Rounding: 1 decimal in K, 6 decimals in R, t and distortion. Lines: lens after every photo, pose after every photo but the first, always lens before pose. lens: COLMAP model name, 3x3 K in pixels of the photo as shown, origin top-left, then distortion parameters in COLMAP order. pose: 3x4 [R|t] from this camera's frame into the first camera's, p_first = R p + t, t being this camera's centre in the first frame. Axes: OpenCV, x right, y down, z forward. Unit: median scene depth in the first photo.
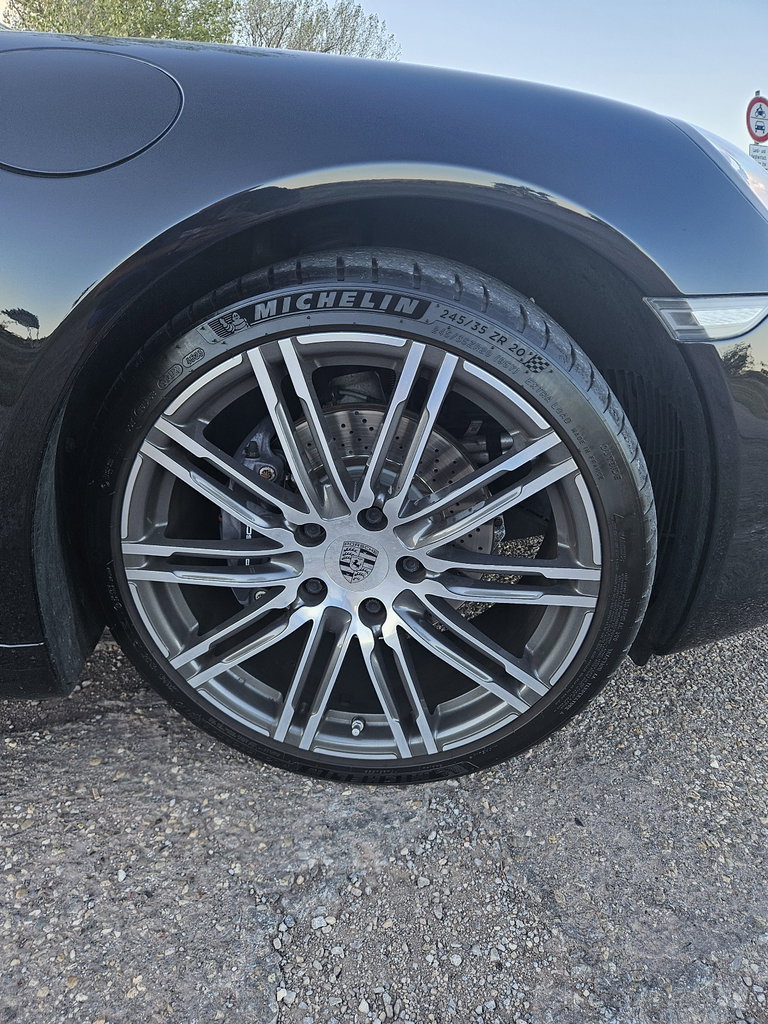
lens RADIAL K [[696.4, 0, 358.0], [0, 696.4, 489.4], [0, 0, 1]] dist [0.069742, -0.049949]
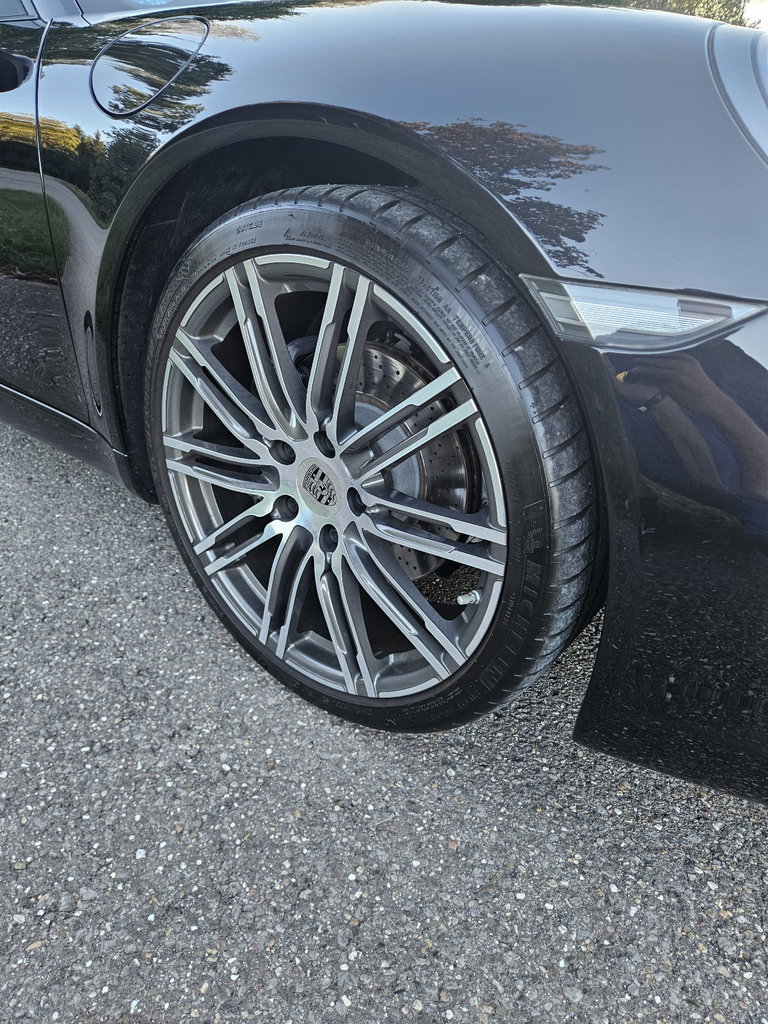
lens RADIAL K [[696.4, 0, 358.0], [0, 696.4, 489.4], [0, 0, 1]] dist [0.069742, -0.049949]
pose [[0.848125, 0.183117, -0.497144, 0.569045], [-0.189044, 0.981198, 0.038905, 0.056321], [0.494920, 0.060985, 0.866796, 0.120655]]
